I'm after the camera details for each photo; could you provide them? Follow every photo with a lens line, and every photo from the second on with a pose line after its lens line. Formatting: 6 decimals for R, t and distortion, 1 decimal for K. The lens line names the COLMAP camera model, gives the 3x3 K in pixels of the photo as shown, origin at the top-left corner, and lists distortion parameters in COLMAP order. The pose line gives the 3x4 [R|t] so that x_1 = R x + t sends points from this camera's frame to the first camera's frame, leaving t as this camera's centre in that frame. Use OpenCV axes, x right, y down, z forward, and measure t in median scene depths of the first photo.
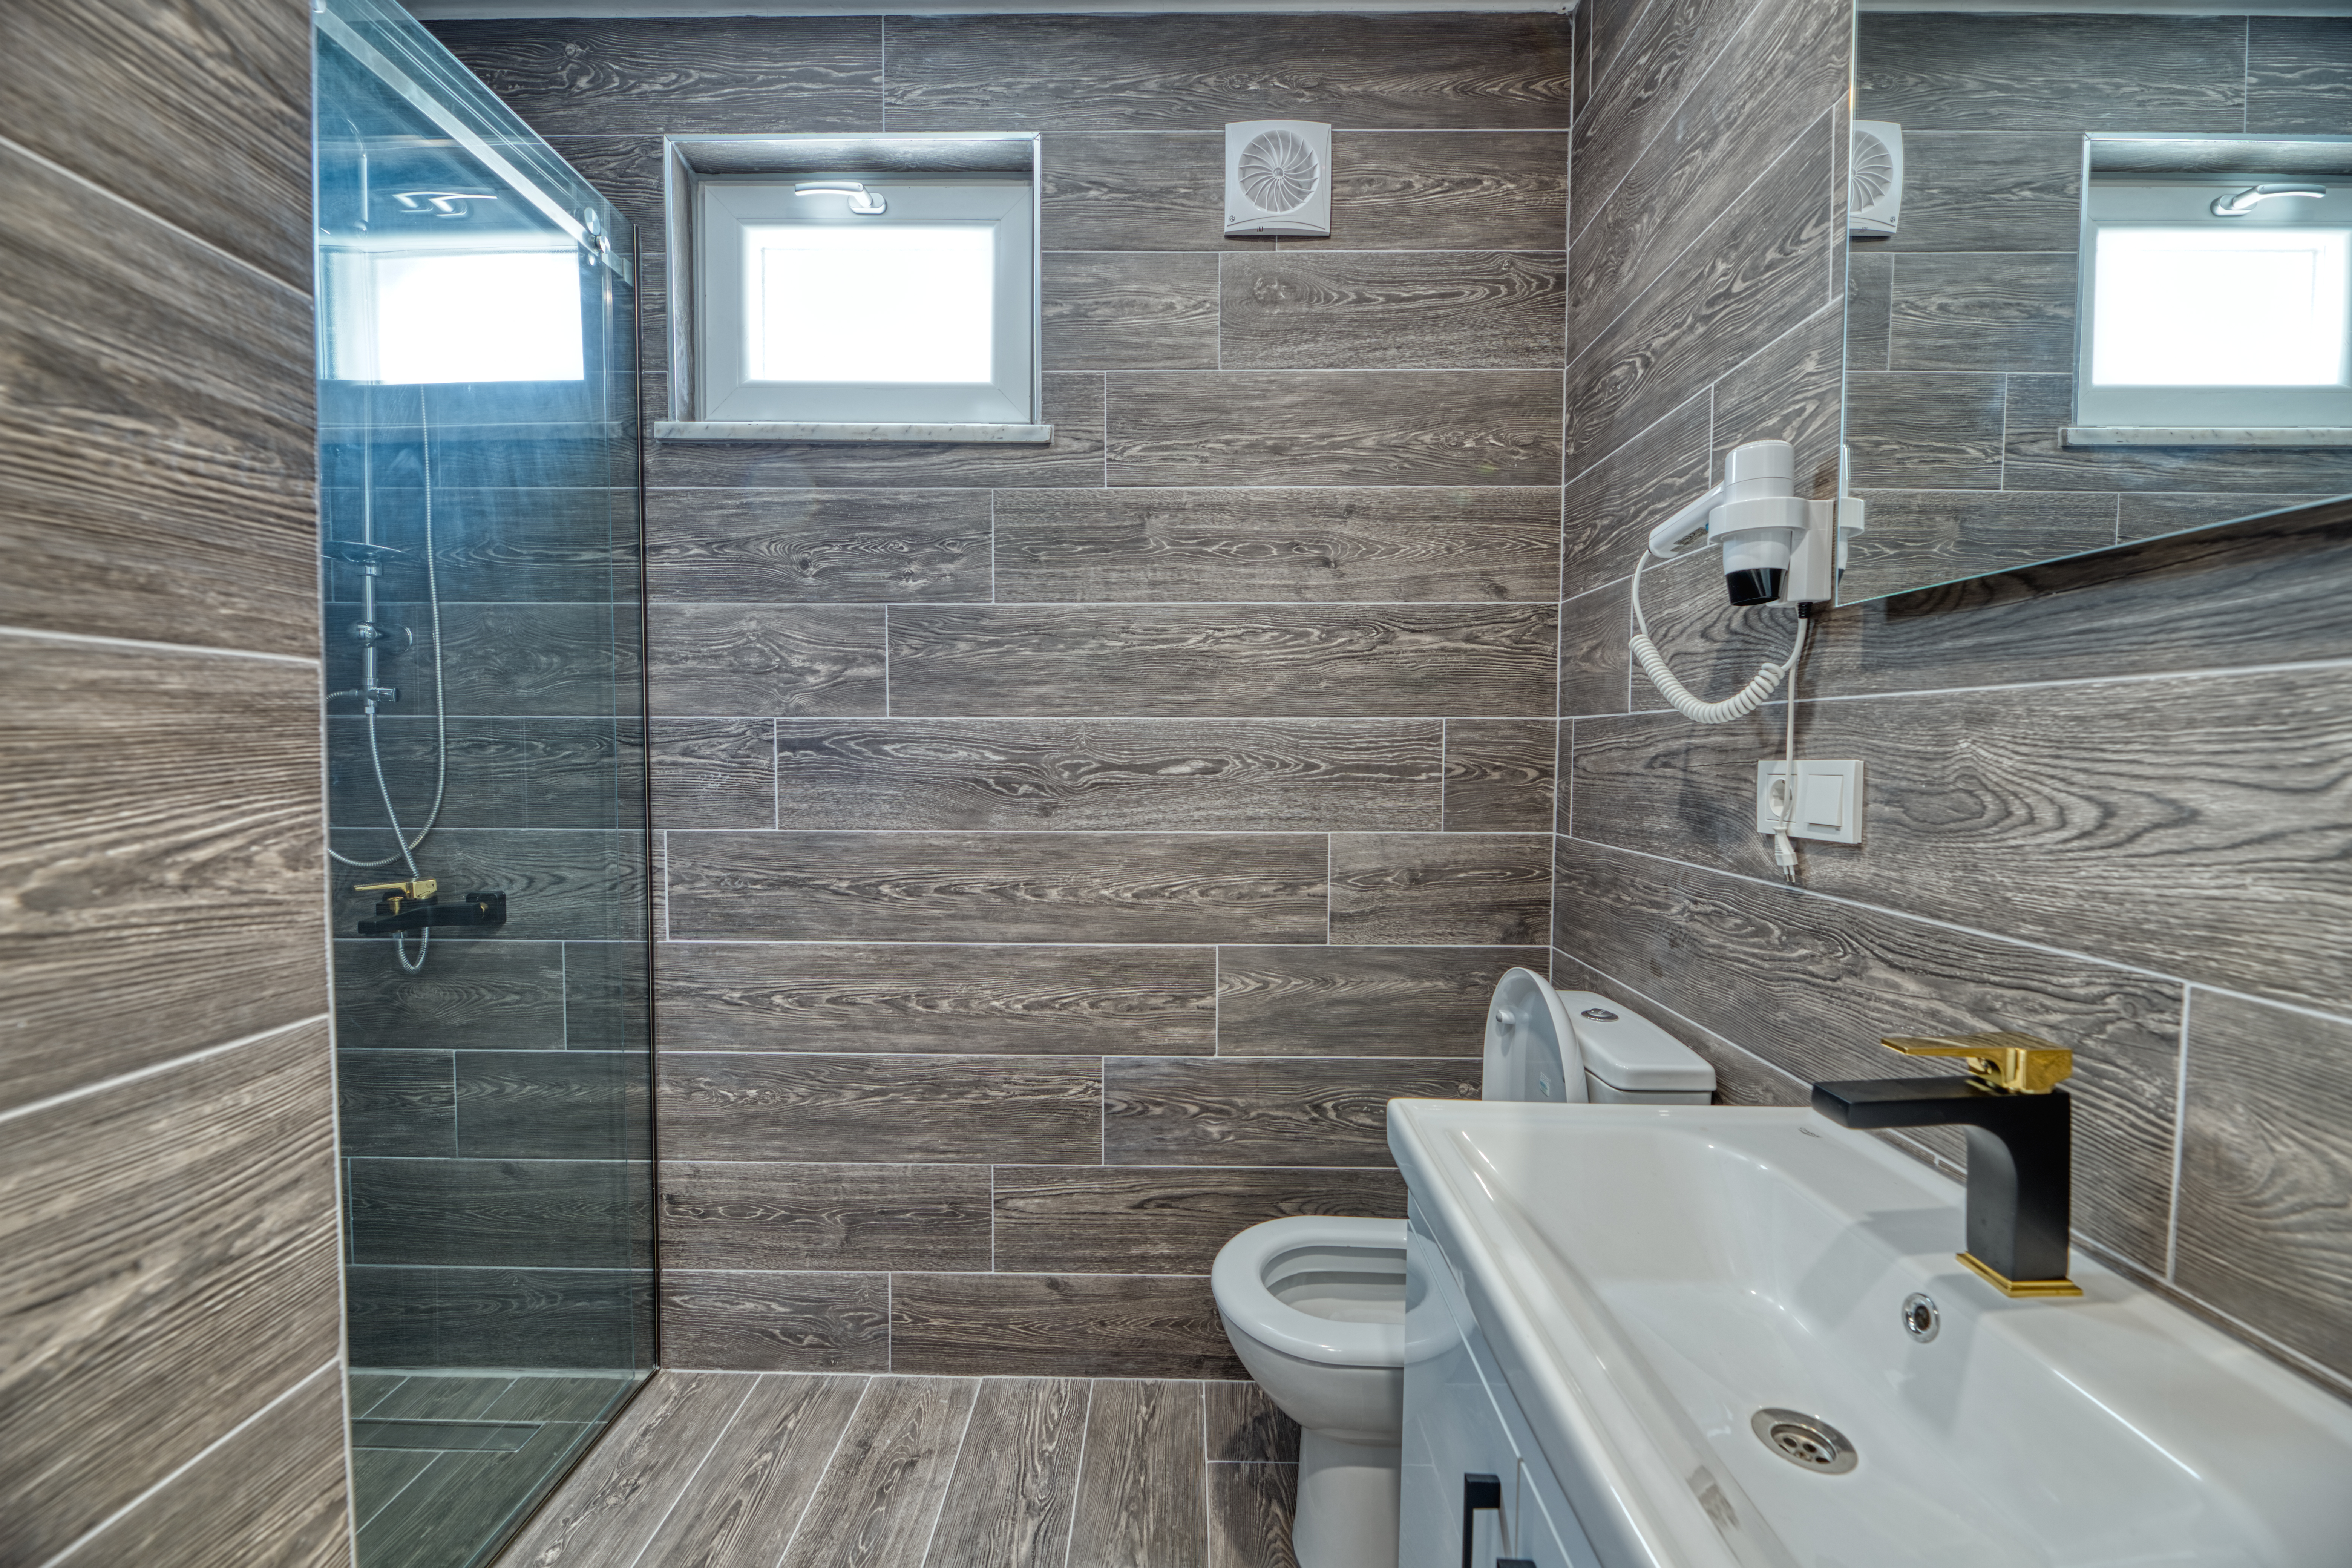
lens RADIAL K [[953.8, 0, 1177.0], [0, 953.8, 785.8], [0, 0, 1]] dist [-0.010260, -0.000164]
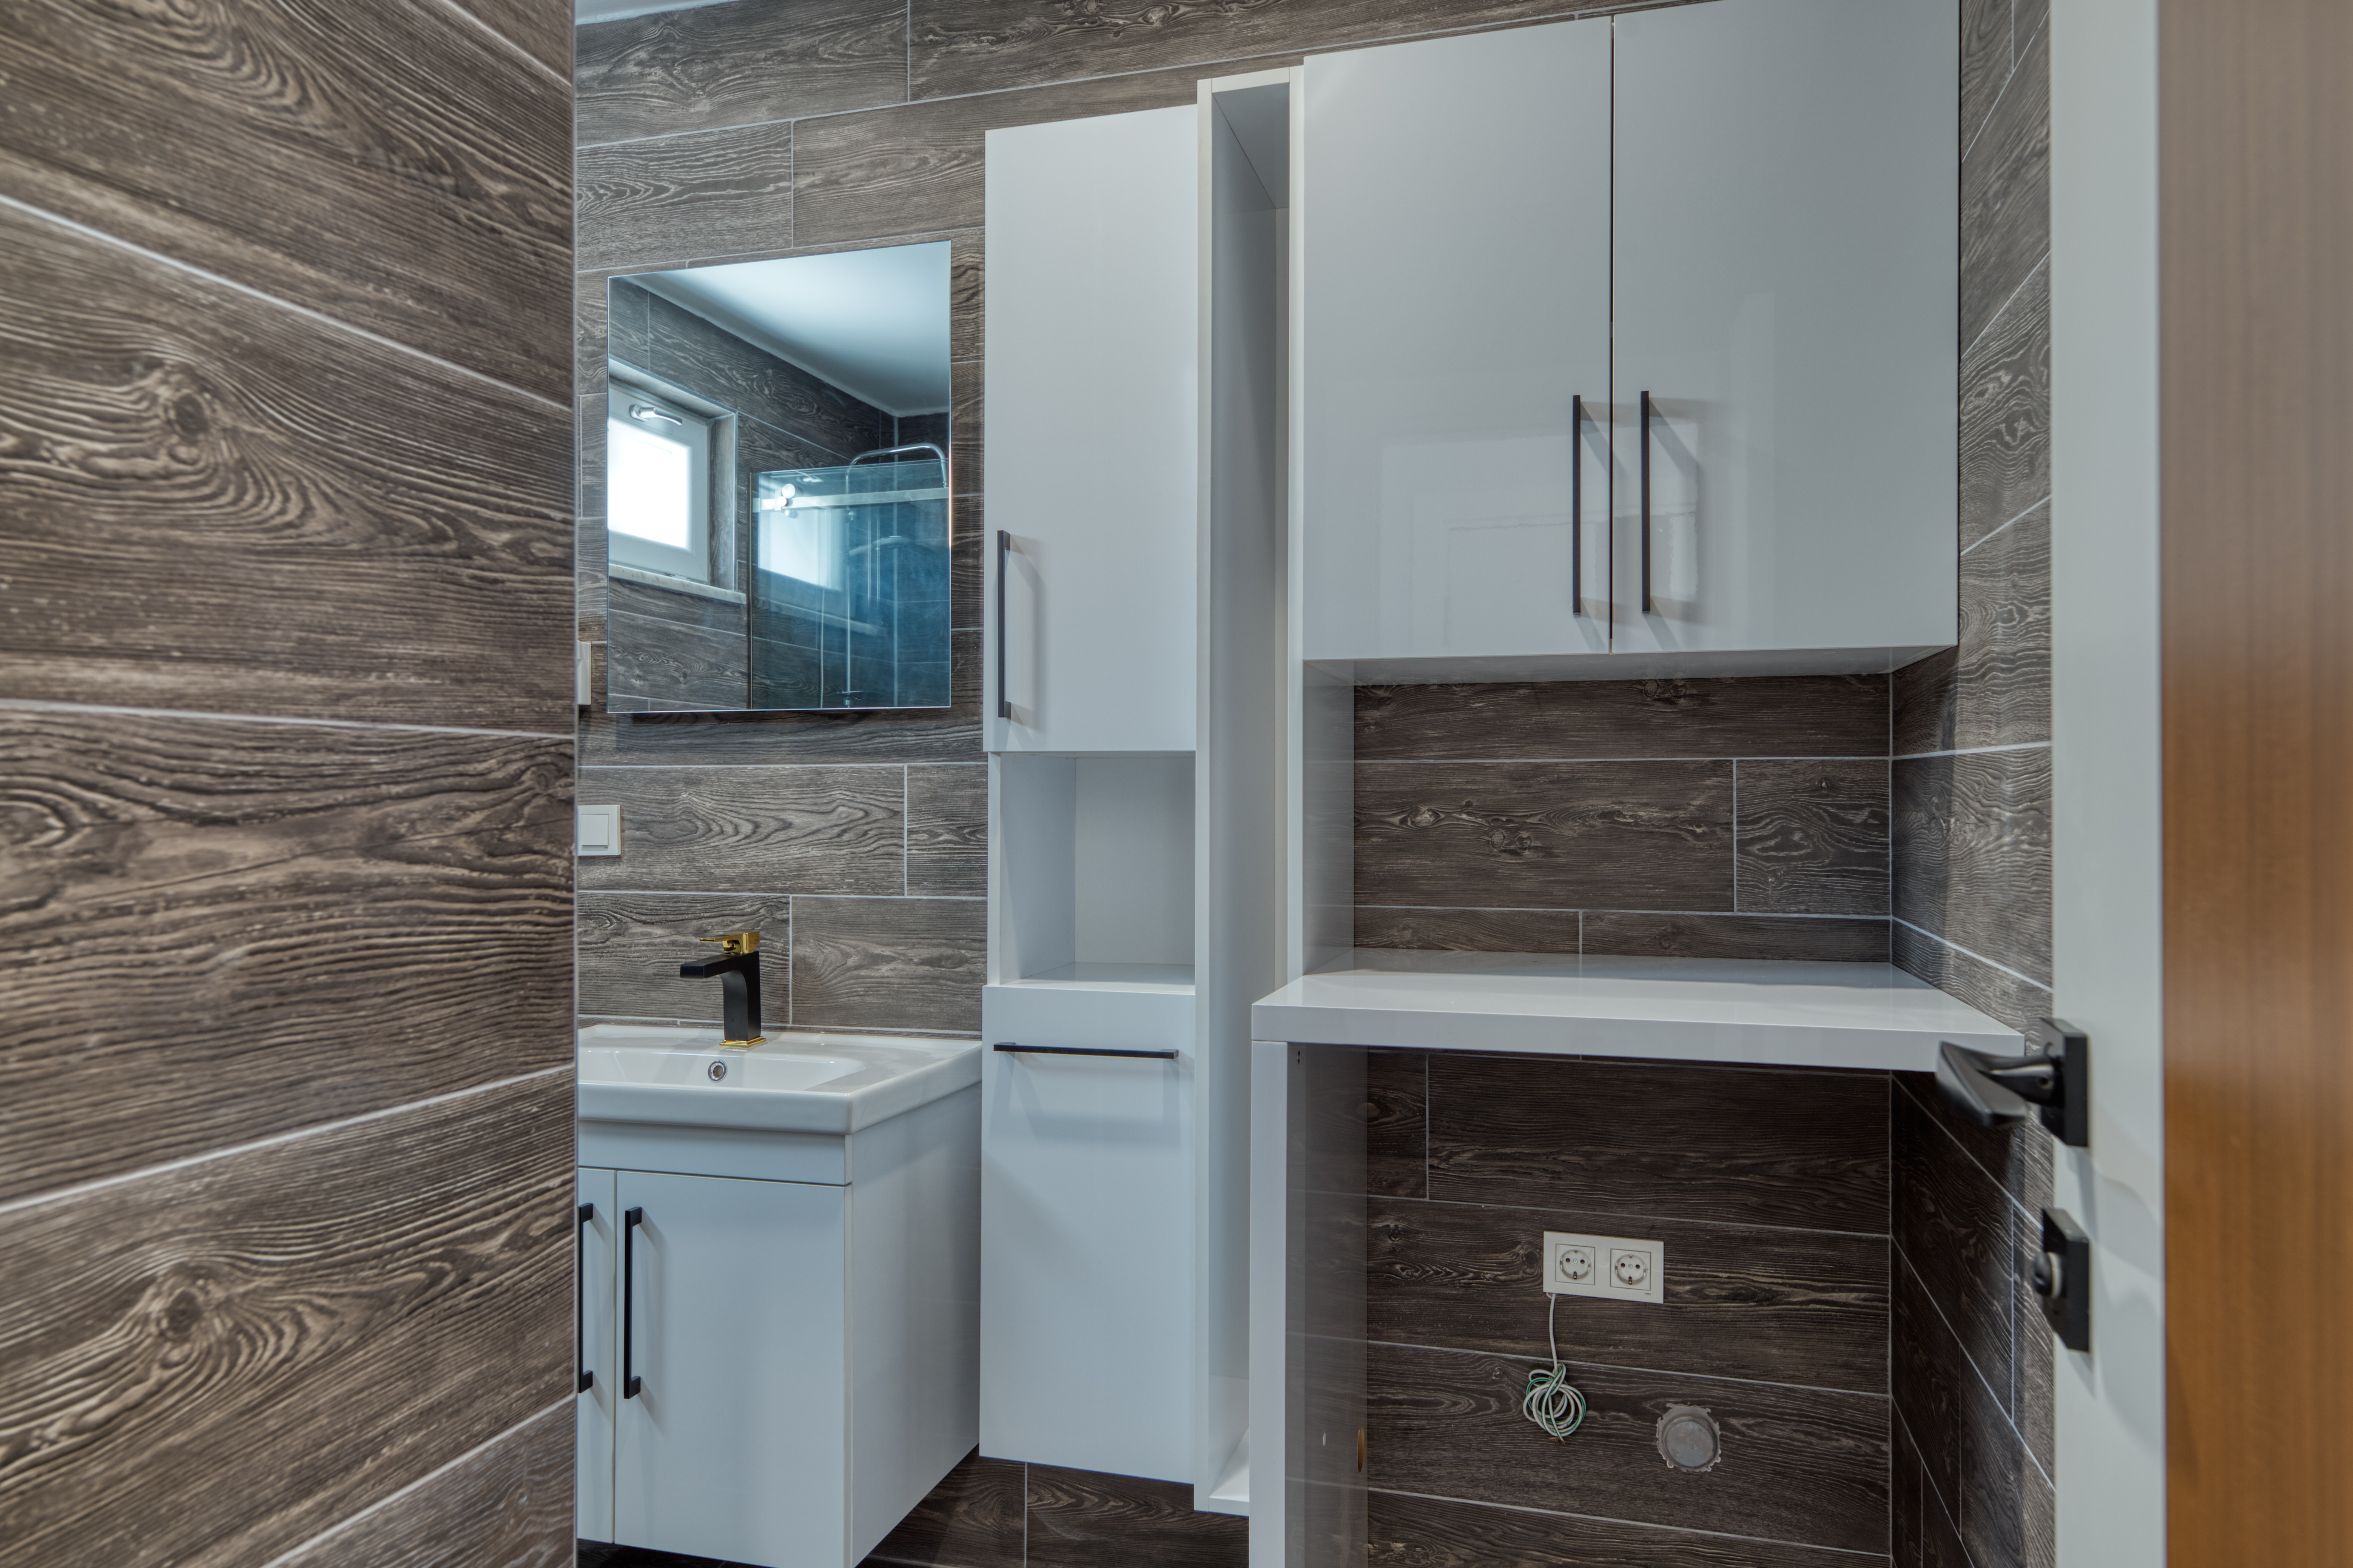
lens RADIAL K [[1584.2, 0, 1175.7], [0, 1584.2, 784.3], [0, 0, 1]] dist [0.000390, 0.000013]
pose [[0.260882, 0.000099, 0.965371, -2.172370], [0.044238, 0.998948, -0.012057, 0.017366], [-0.964357, 0.045852, 0.260603, -0.851030]]
